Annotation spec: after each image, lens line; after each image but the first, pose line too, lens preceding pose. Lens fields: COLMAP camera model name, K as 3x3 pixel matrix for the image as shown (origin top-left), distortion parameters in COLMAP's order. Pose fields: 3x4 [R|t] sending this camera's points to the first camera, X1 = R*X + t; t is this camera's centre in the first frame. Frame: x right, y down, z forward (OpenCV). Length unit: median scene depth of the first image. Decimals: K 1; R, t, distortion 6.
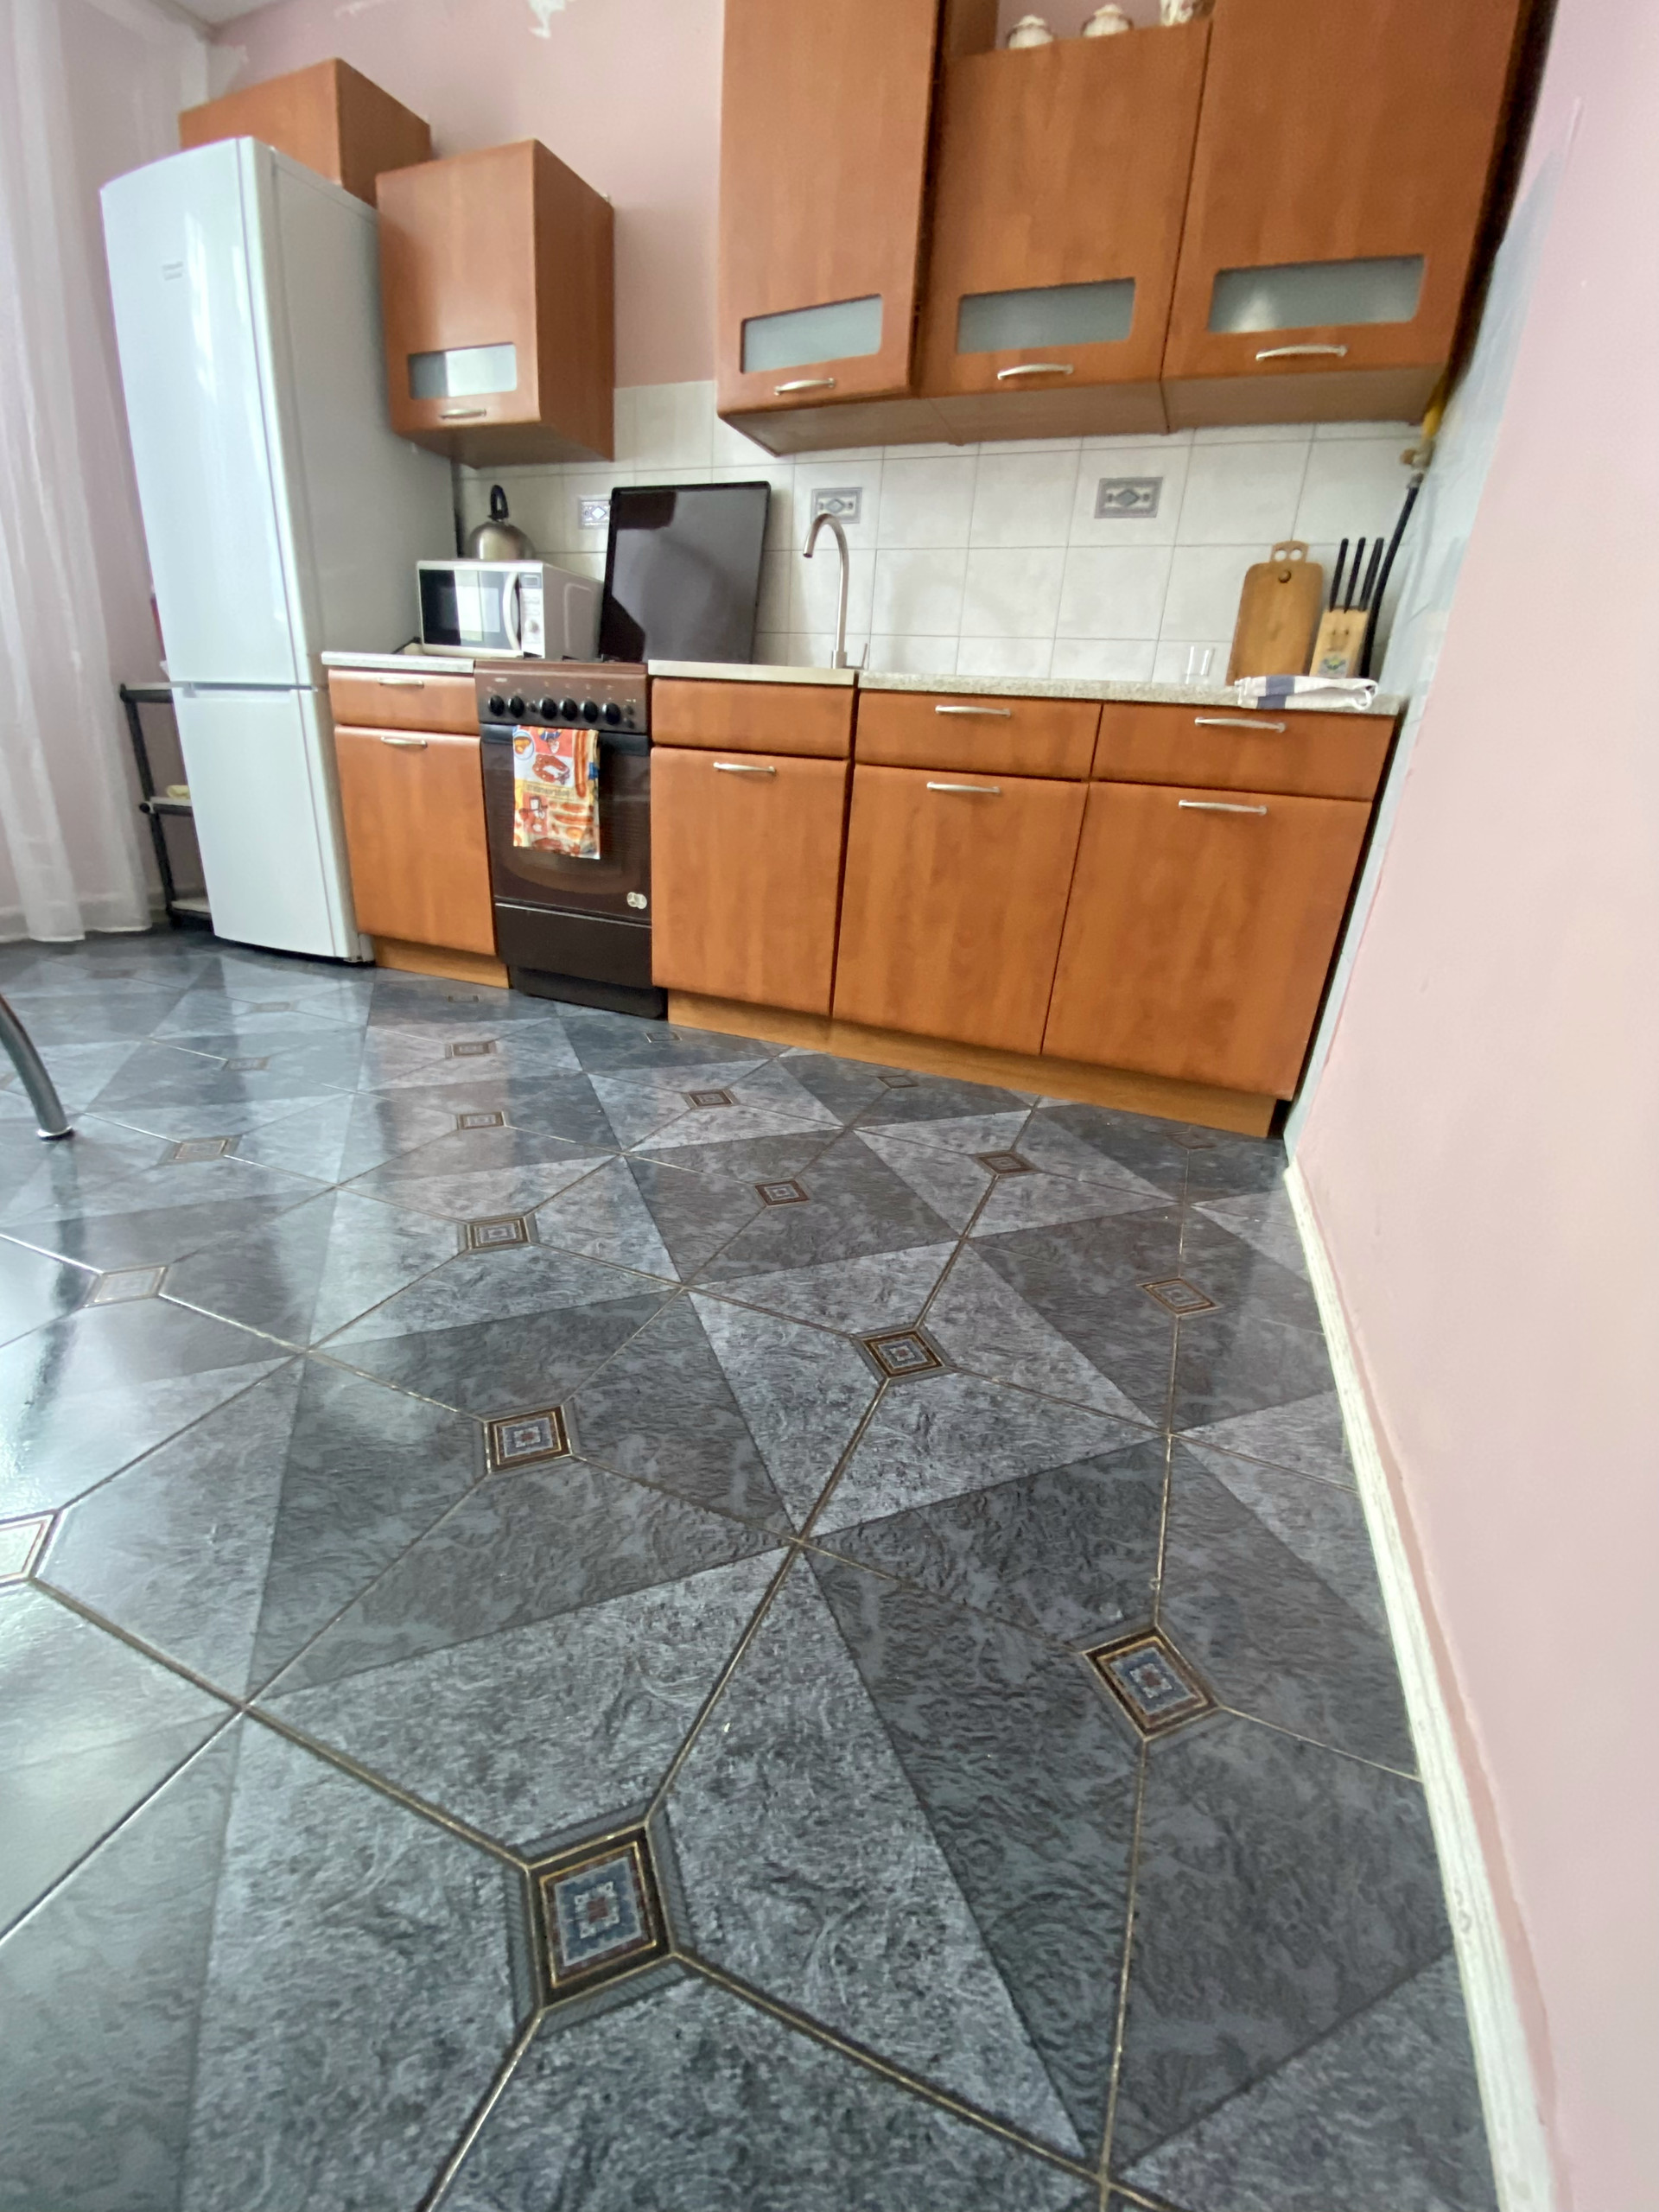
lens RADIAL K [[894.2, 0, 834.7], [0, 894.2, 1111.2], [0, 0, 1]] dist [-0.009758, -0.003054]
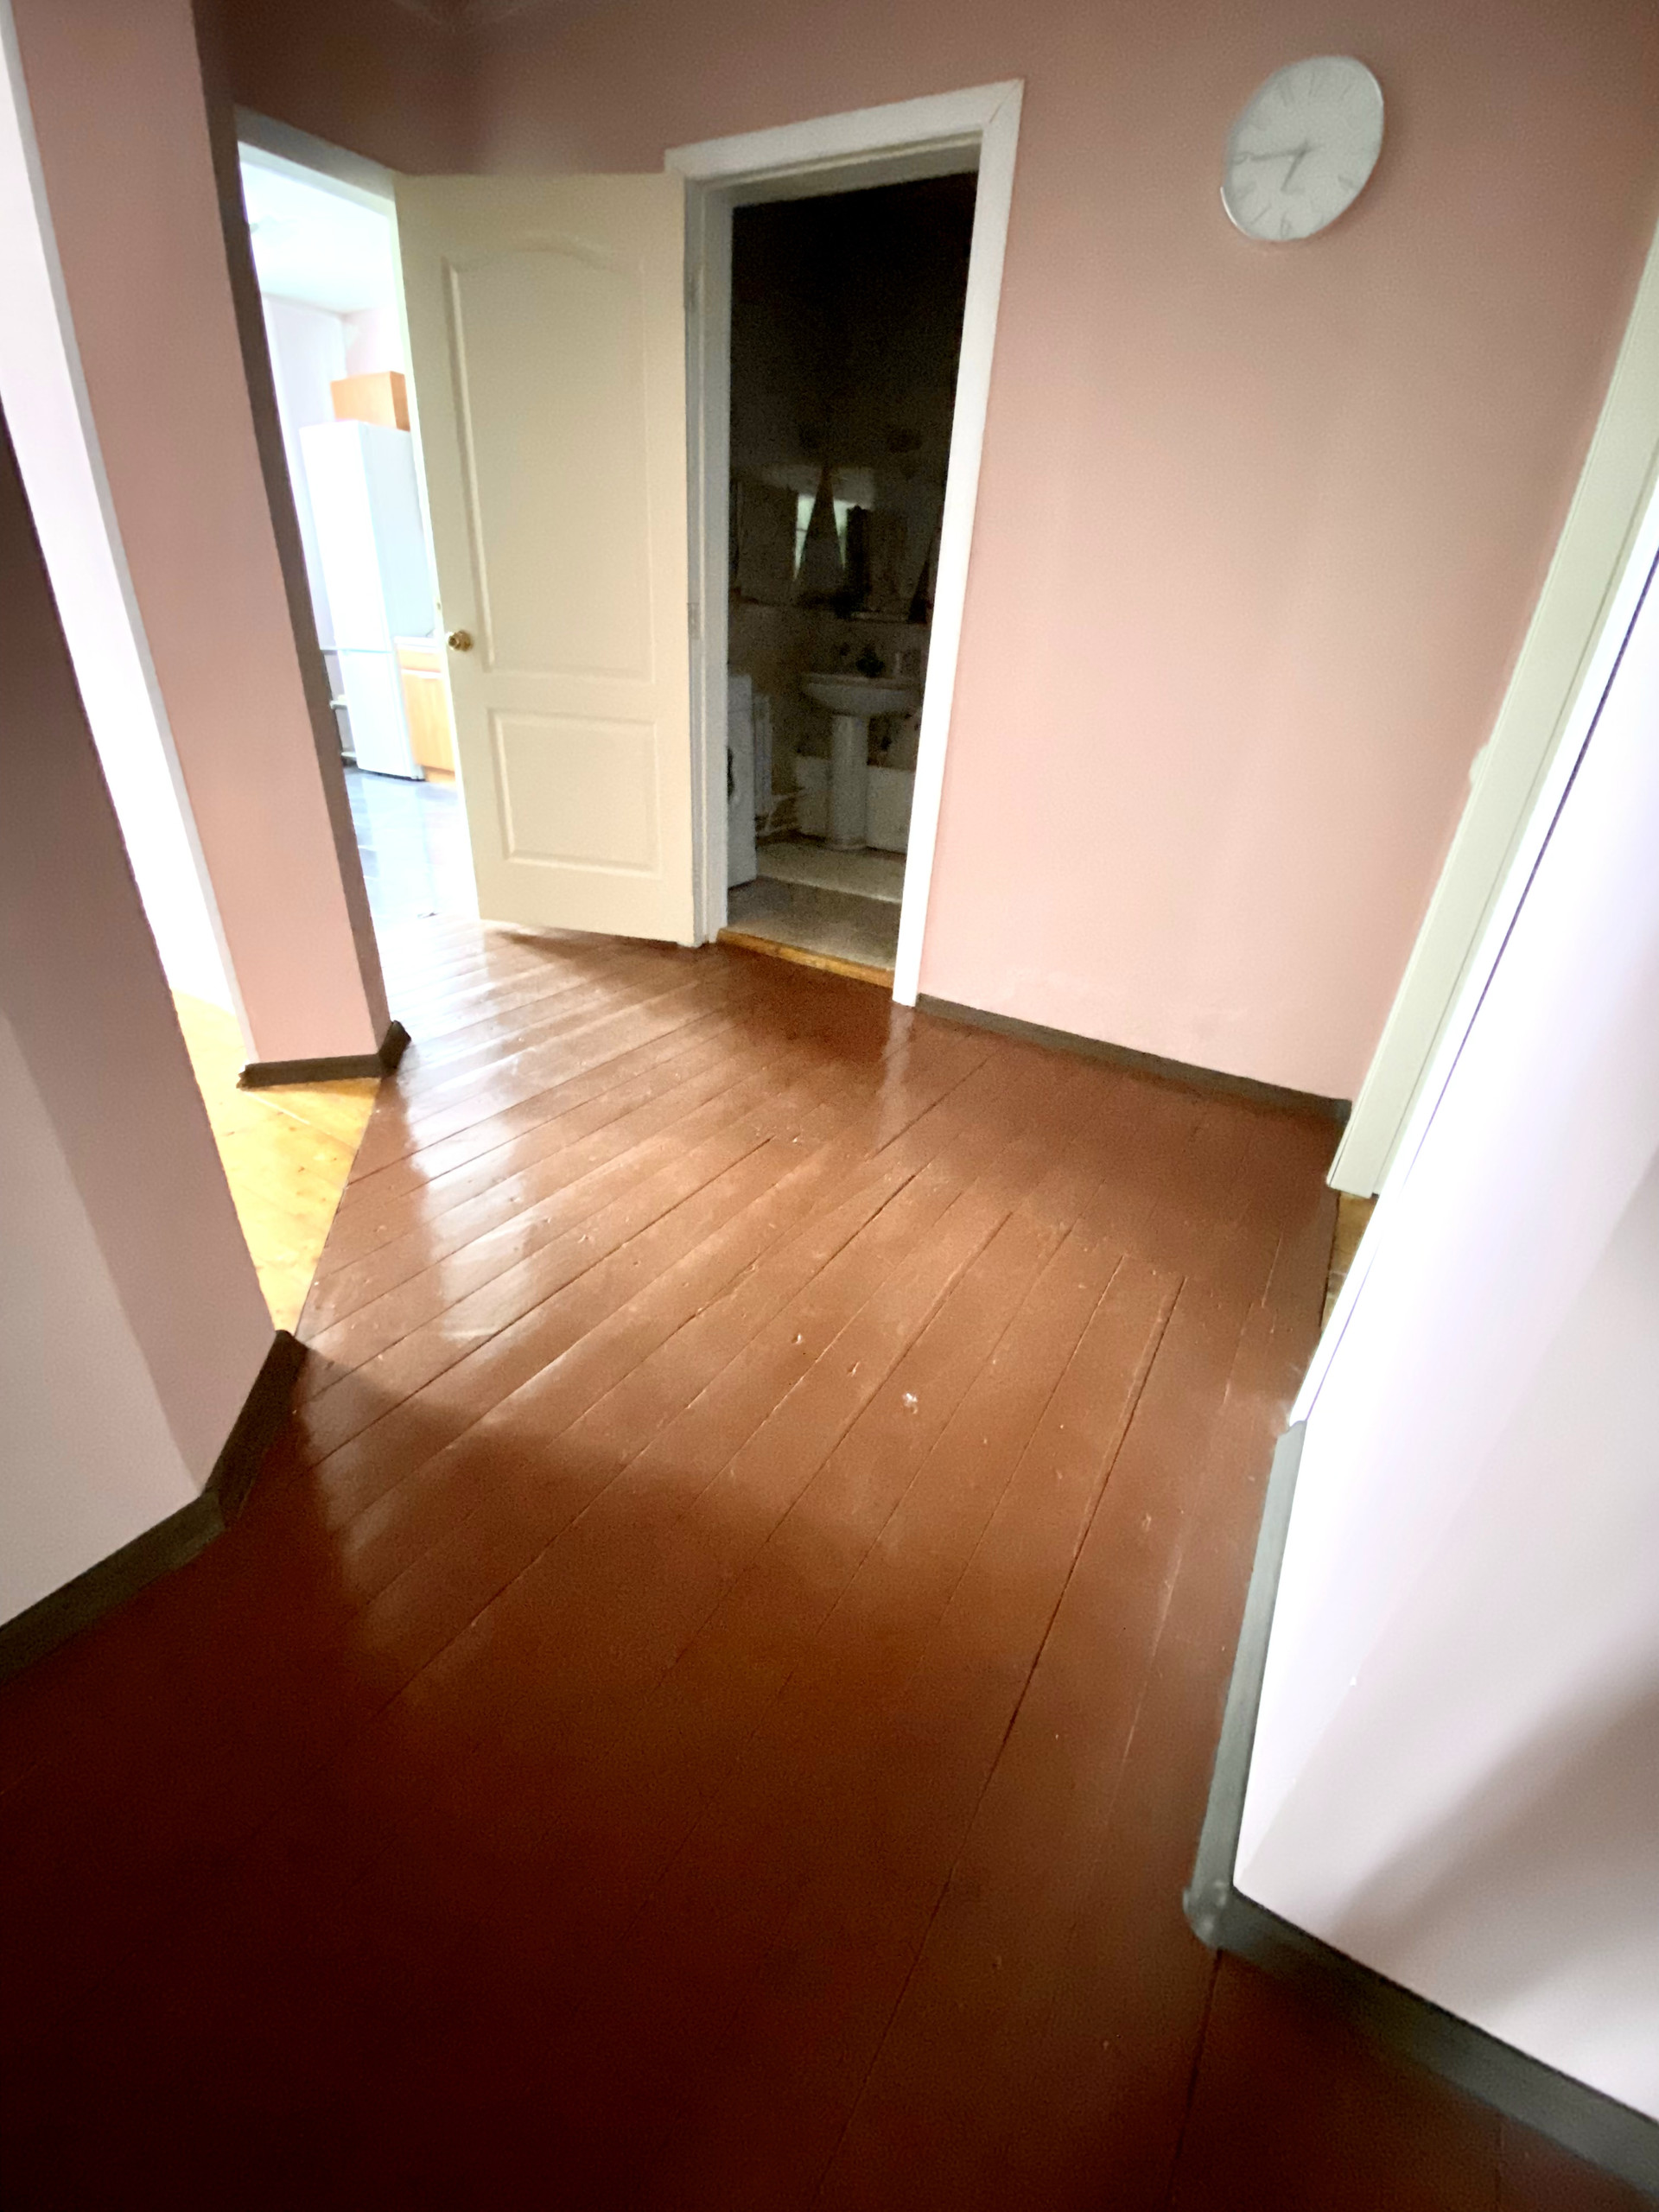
lens RADIAL K [[894.2, 0, 834.2], [0, 894.2, 1109.9], [0, 0, 1]] dist [-0.009758, -0.003054]
pose [[0.990040, 0.041044, -0.134668, 1.066770], [-0.028285, 0.995044, 0.095331, 0.534588], [0.137913, -0.090573, 0.986294, -1.446285]]
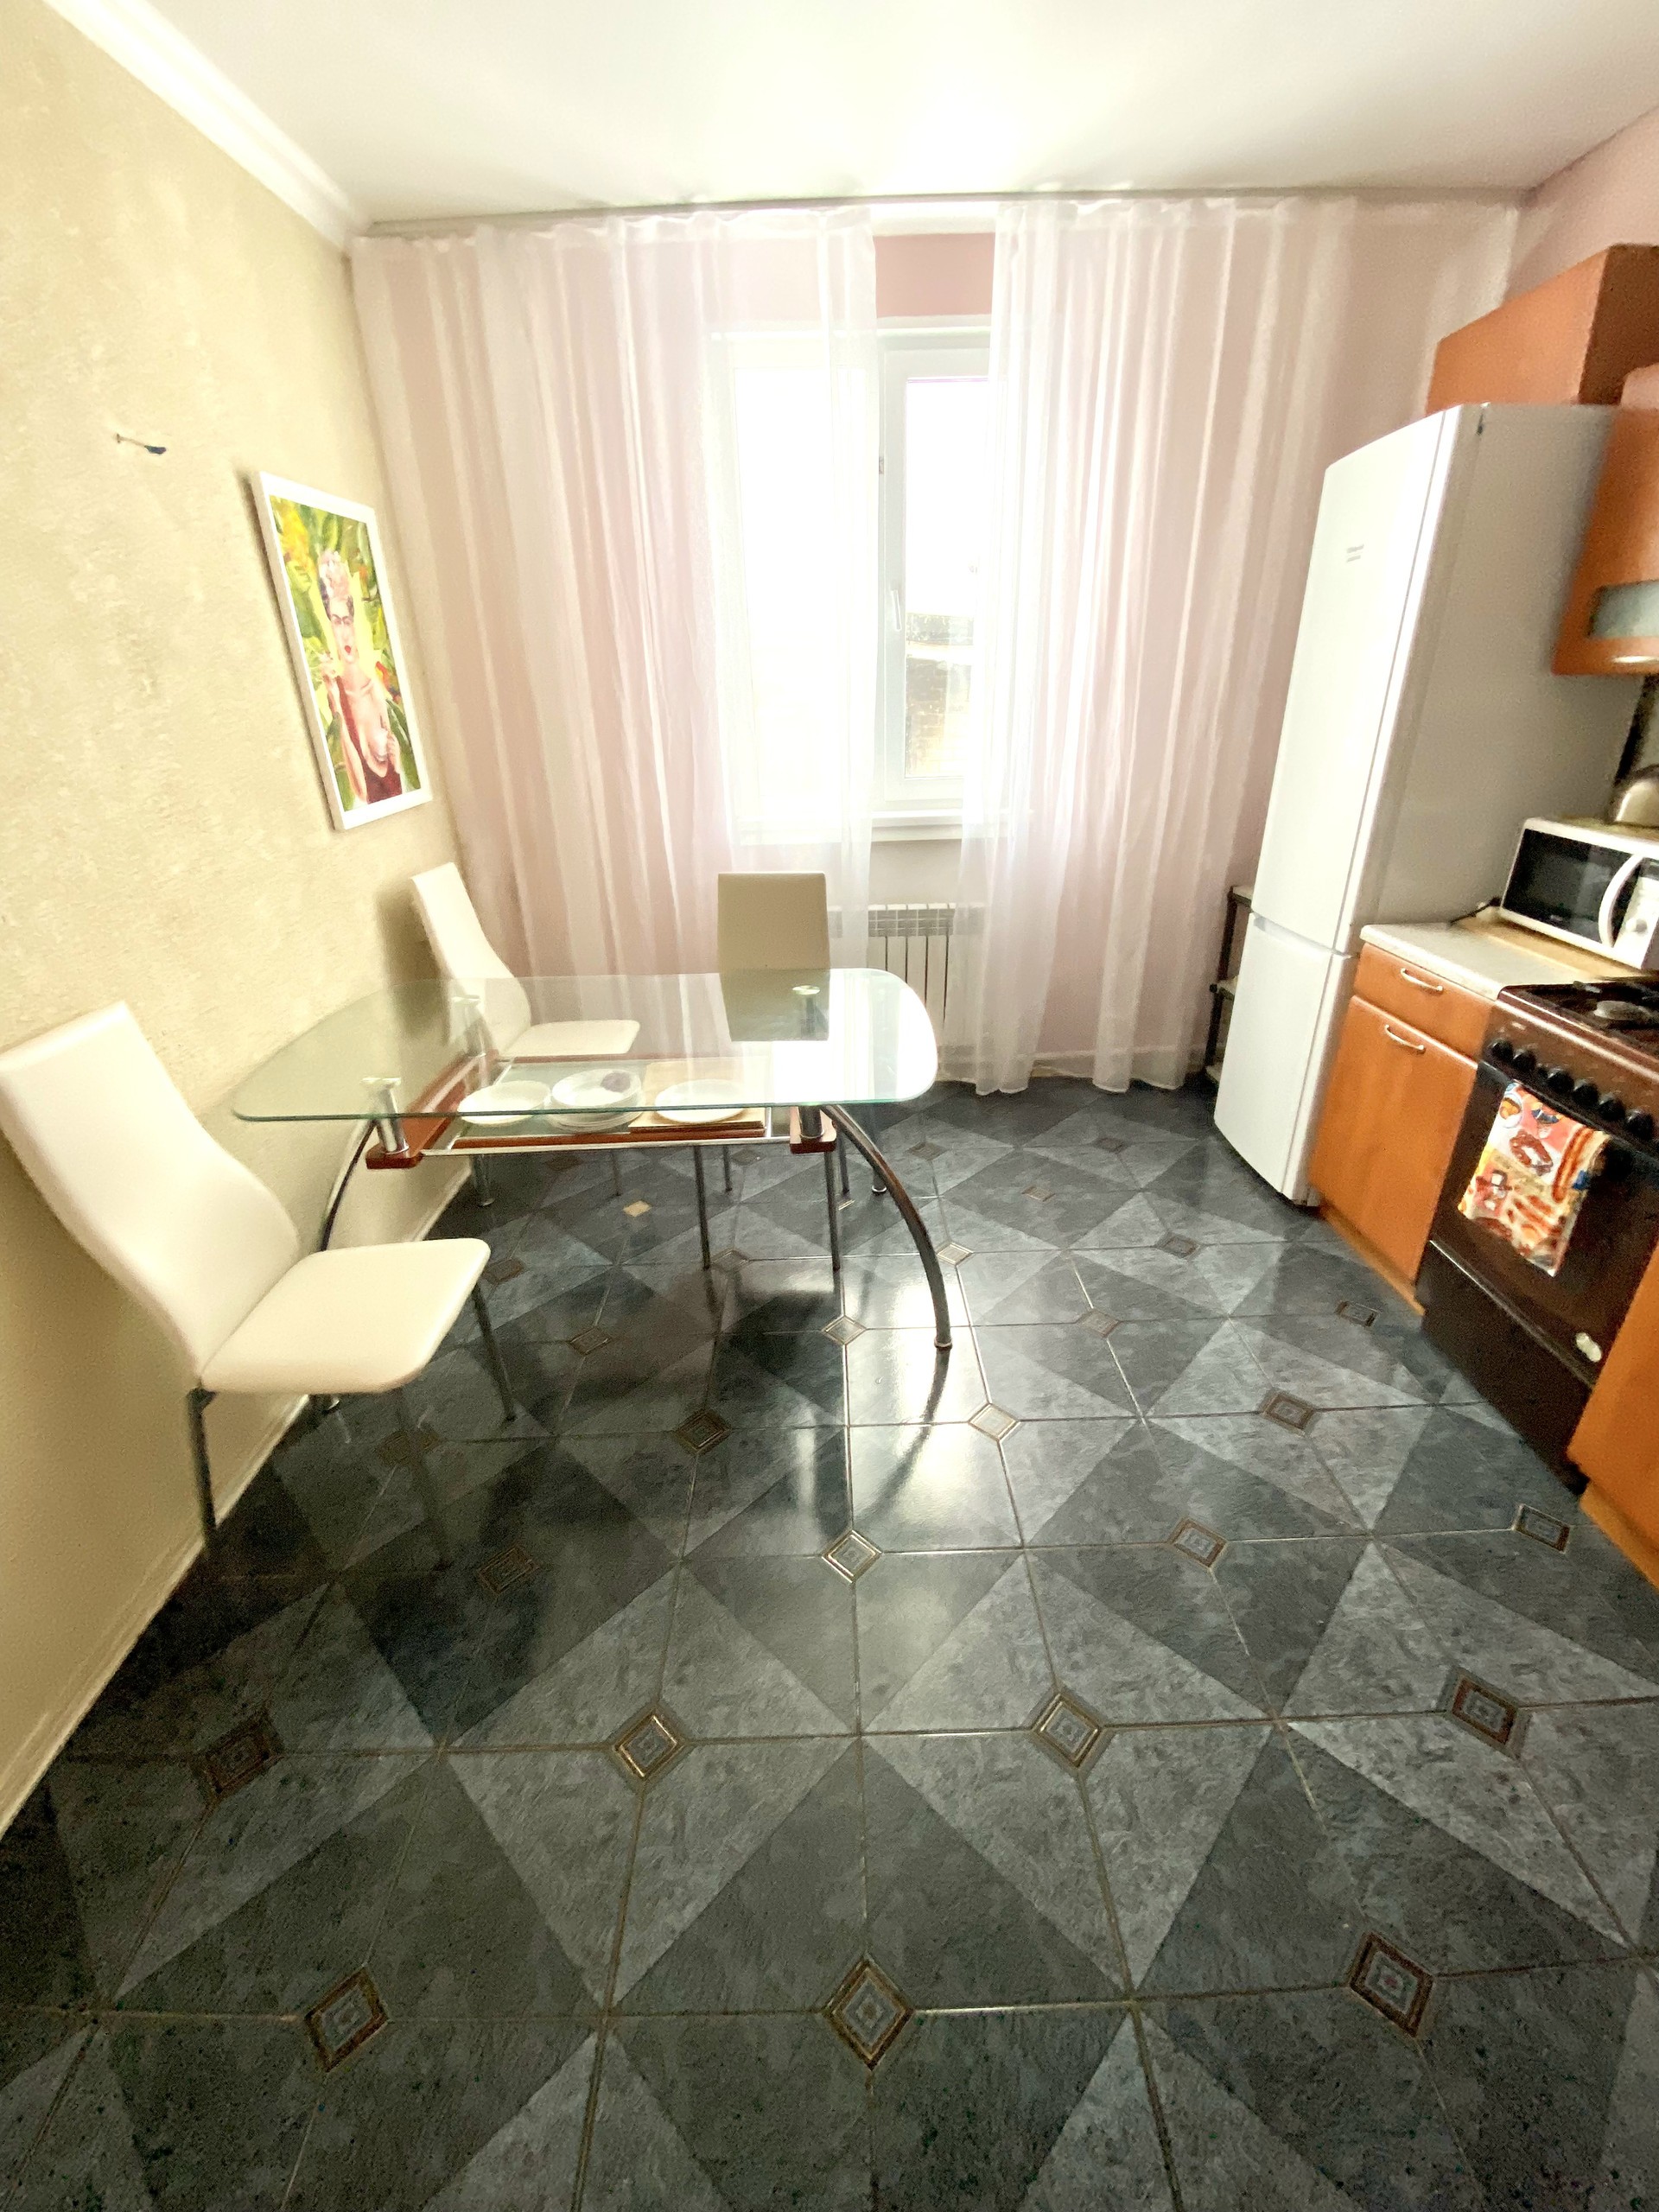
lens RADIAL K [[894.2, 0, 833.9], [0, 894.2, 1091.0], [0, 0, 1]] dist [-0.009758, -0.003054]
pose [[0.383922, 0.306606, -0.870975, 0.114327], [-0.294977, 0.934560, 0.198965, -0.412814], [0.874982, 0.180531, 0.449239, 0.096951]]
